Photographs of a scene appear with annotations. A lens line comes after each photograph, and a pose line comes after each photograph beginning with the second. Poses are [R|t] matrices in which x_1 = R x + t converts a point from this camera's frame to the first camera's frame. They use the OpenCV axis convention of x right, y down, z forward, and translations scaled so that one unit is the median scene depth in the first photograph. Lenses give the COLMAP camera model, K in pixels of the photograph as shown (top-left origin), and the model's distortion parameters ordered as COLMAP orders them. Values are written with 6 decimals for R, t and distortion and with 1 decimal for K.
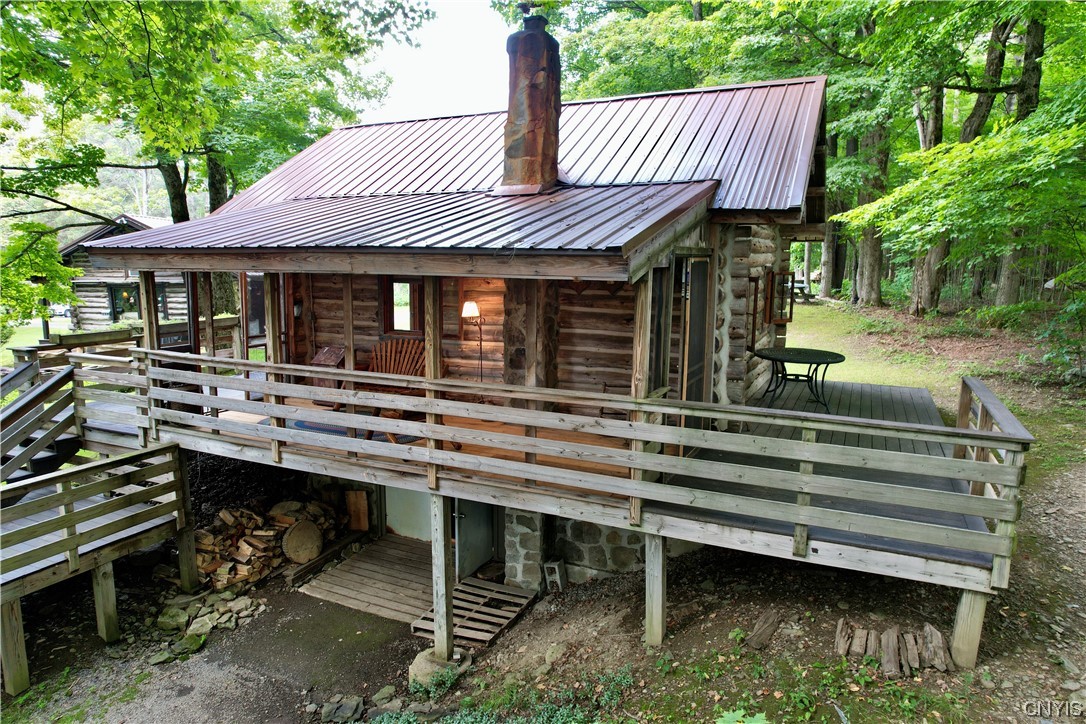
lens RADIAL K [[695.2, 0, 544.6], [0, 695.2, 361.6], [0, 0, 1]] dist [-0.060030, 0.027114]
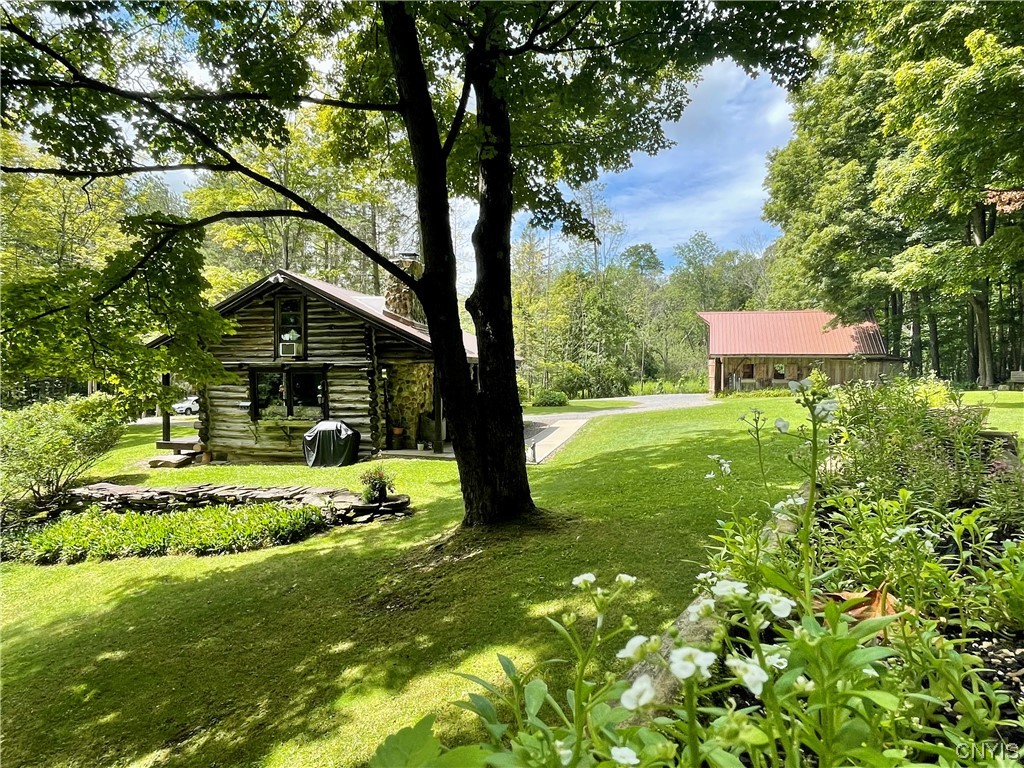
lens RADIAL K [[597.4, 0, 509.6], [0, 597.4, 381.8], [0, 0, 1]] dist [0.014504, -0.005867]
pose [[0.994482, -0.005015, -0.104785, -0.950115], [-0.009890, 0.989927, -0.141235, -0.032830], [0.104438, 0.141492, 0.984415, 1.276153]]
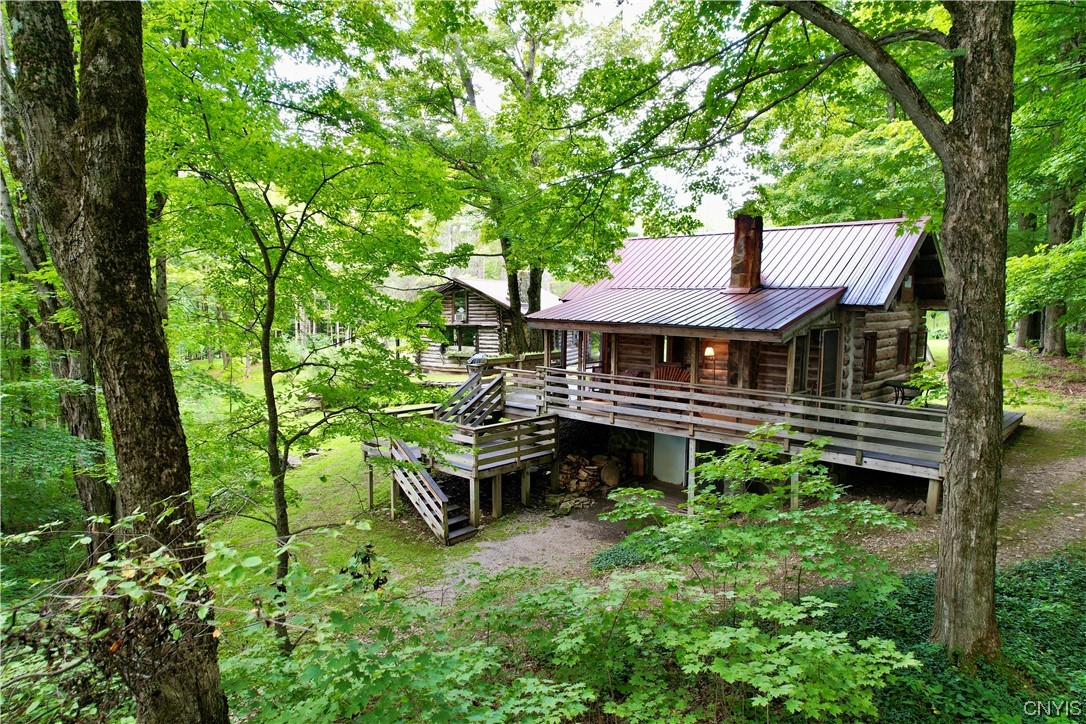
lens RADIAL K [[695.2, 0, 535.8], [0, 695.2, 364.7], [0, 0, 1]] dist [-0.060030, 0.027114]
pose [[0.947103, 0.030941, -0.319434, 0.050279], [-0.047154, 0.997955, -0.043146, 0.068059], [0.317446, 0.055927, 0.946626, -0.991892]]
